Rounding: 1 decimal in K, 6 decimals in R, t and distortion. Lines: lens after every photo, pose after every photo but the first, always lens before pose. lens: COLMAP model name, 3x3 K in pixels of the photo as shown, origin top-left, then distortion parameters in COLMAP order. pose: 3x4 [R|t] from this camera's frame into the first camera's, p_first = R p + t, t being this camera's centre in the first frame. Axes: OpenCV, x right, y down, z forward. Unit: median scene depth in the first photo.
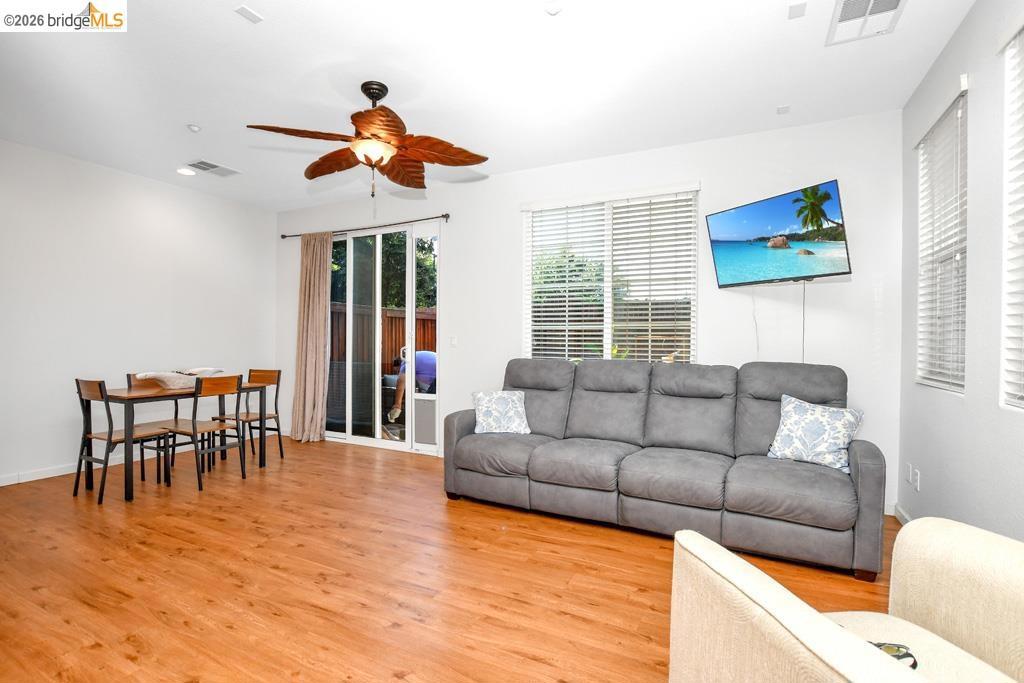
lens RADIAL K [[473.7, 0, 507.7], [0, 473.7, 345.8], [0, 0, 1]] dist [-0.026063, 0.000336]
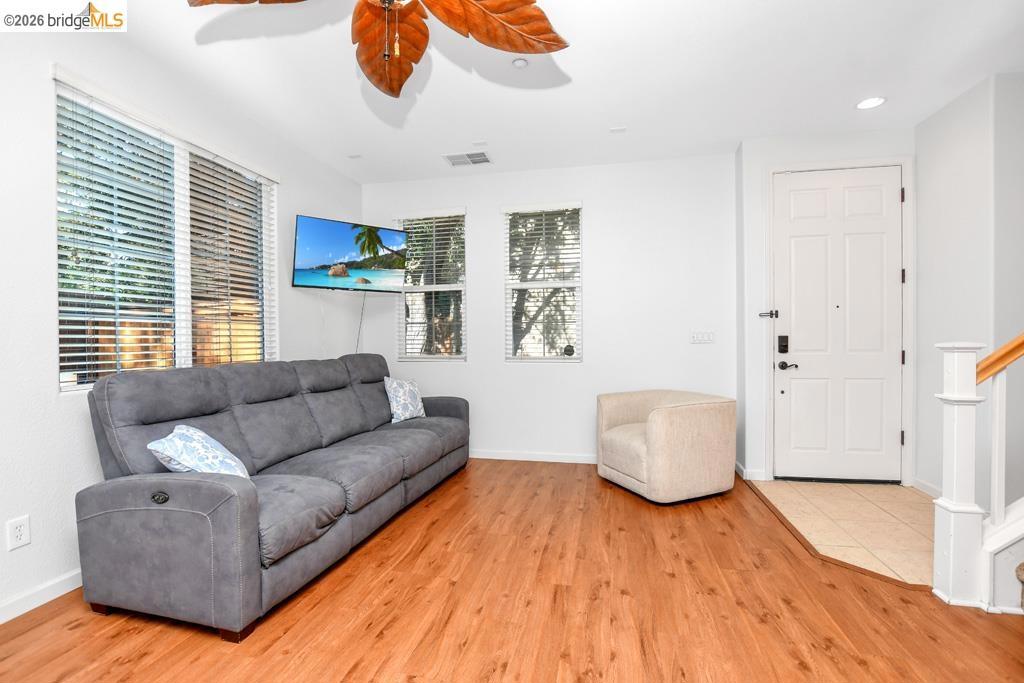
lens RADIAL K [[439.9, 0, 506.9], [0, 439.9, 340.4], [0, 0, 1]] dist [-0.000851, -0.000173]
pose [[-0.211956, -0.009191, 0.977236, -1.056031], [0.004878, 0.999933, 0.010462, -0.021303], [-0.977267, 0.006984, -0.211897, 1.306361]]
